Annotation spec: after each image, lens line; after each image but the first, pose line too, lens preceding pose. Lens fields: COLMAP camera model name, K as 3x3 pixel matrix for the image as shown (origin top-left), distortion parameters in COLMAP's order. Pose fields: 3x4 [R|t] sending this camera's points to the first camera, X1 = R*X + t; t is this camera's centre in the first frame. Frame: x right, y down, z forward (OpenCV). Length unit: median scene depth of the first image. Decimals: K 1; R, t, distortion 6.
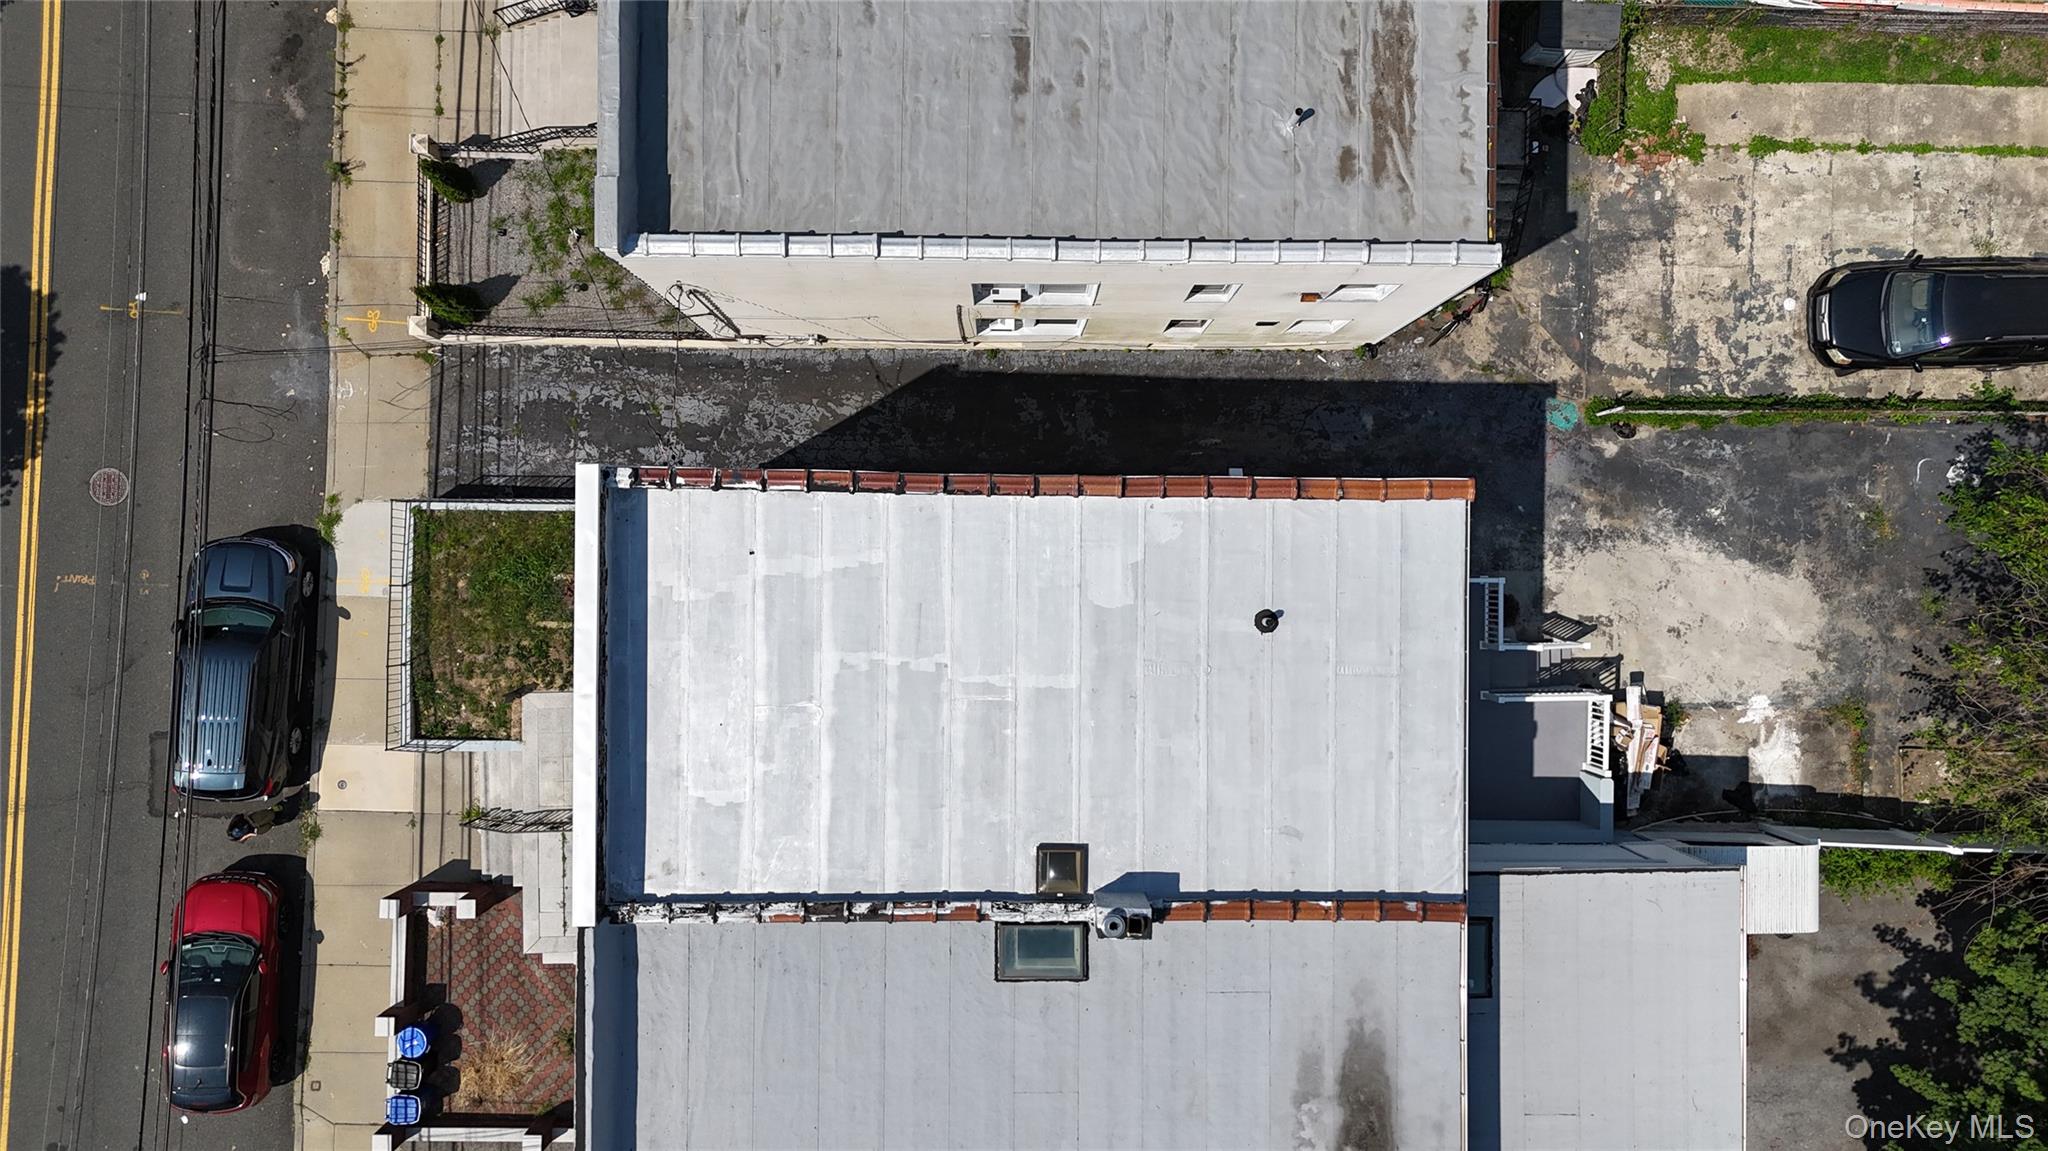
lens RADIAL K [[1508.4, 0, 1024.2], [0, 1508.4, 568.1], [0, 0, 1]] dist [0.065654, -0.055188]
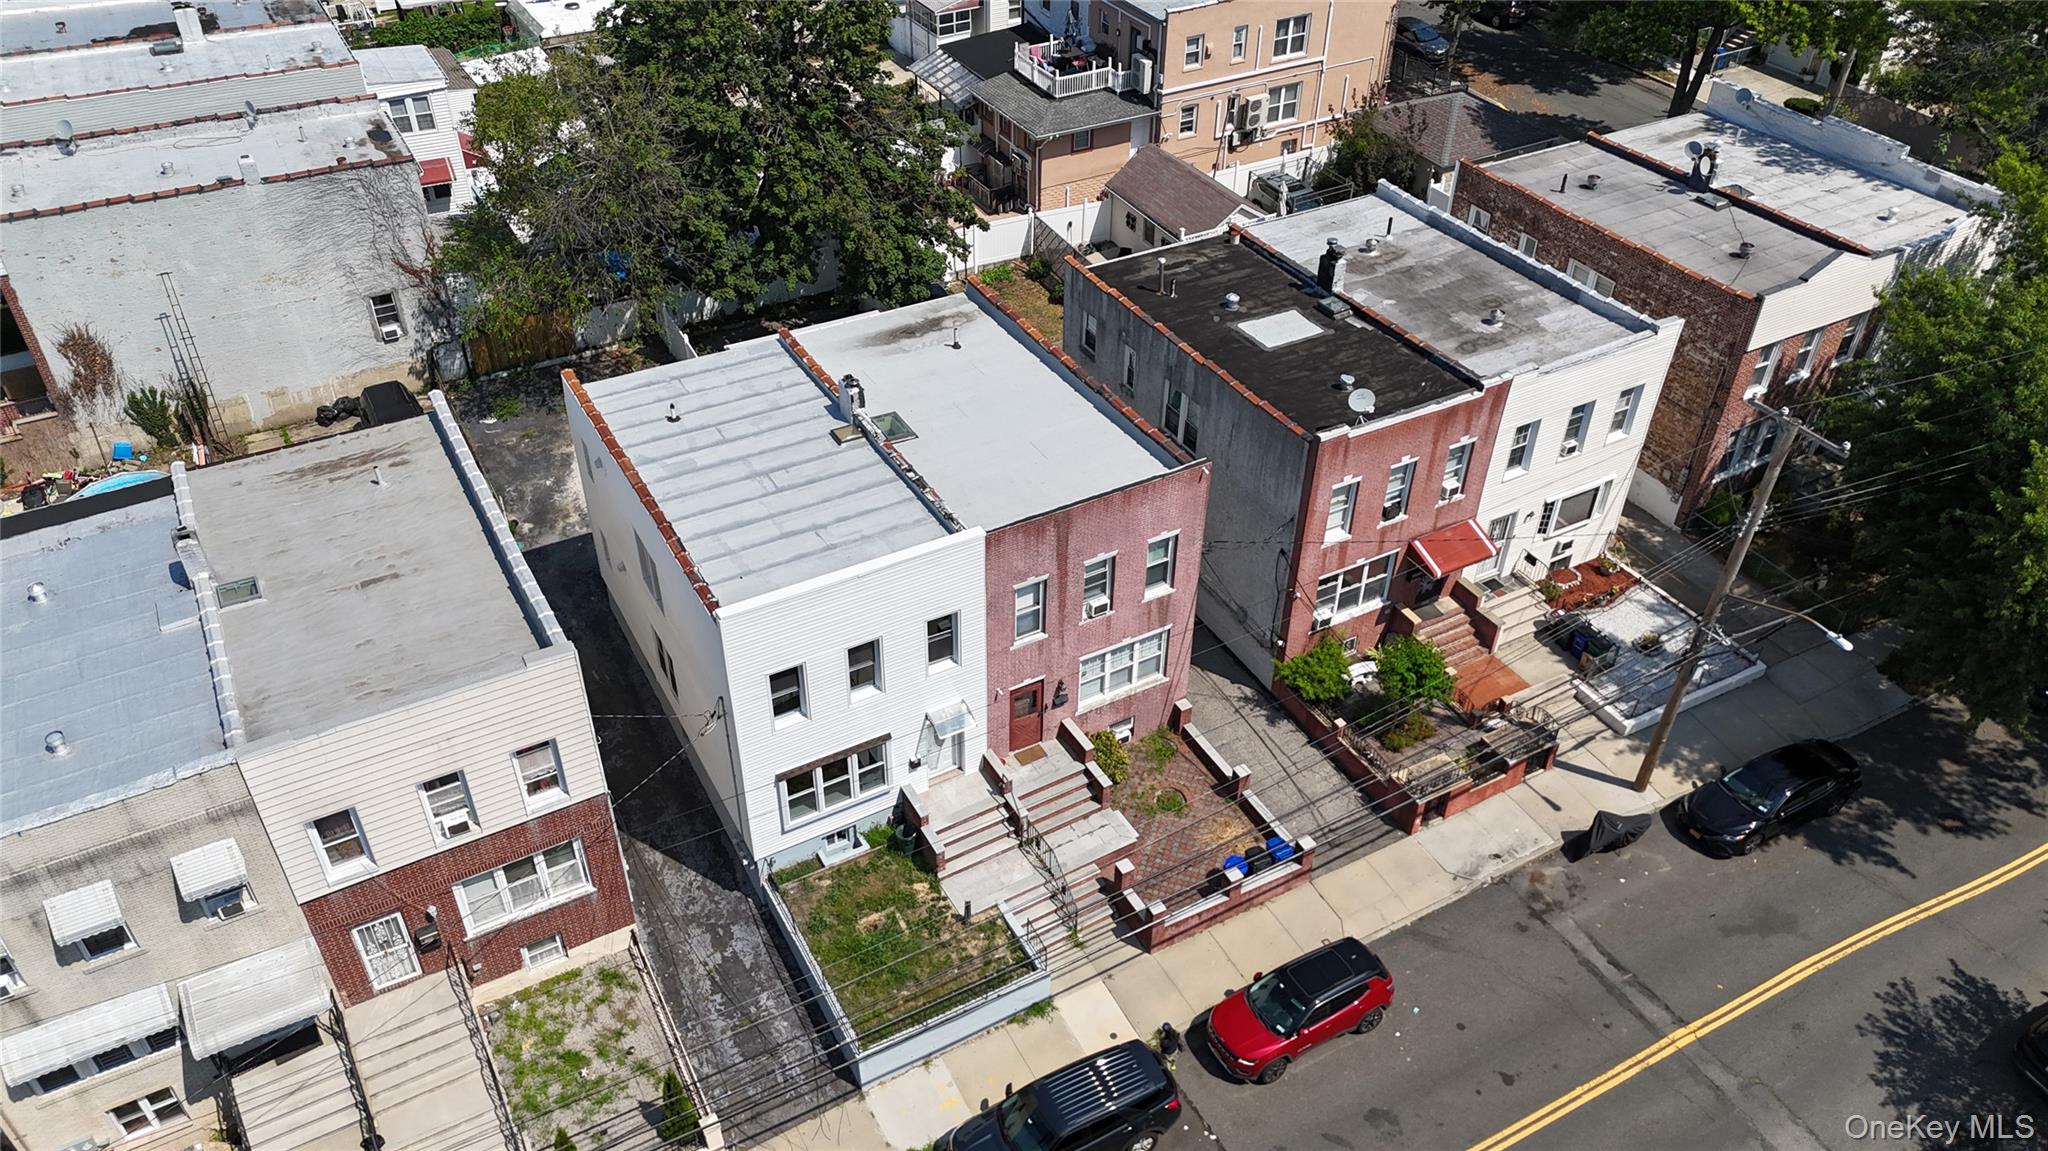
lens RADIAL K [[1508.4, 0, 1027.2], [0, 1508.4, 573.8], [0, 0, 1]] dist [0.065654, -0.055188]
pose [[-0.492262, -0.556775, 0.669089, -1.025093], [0.870261, -0.298922, 0.391523, -0.271505], [-0.017985, 0.775014, 0.631688, -0.002358]]
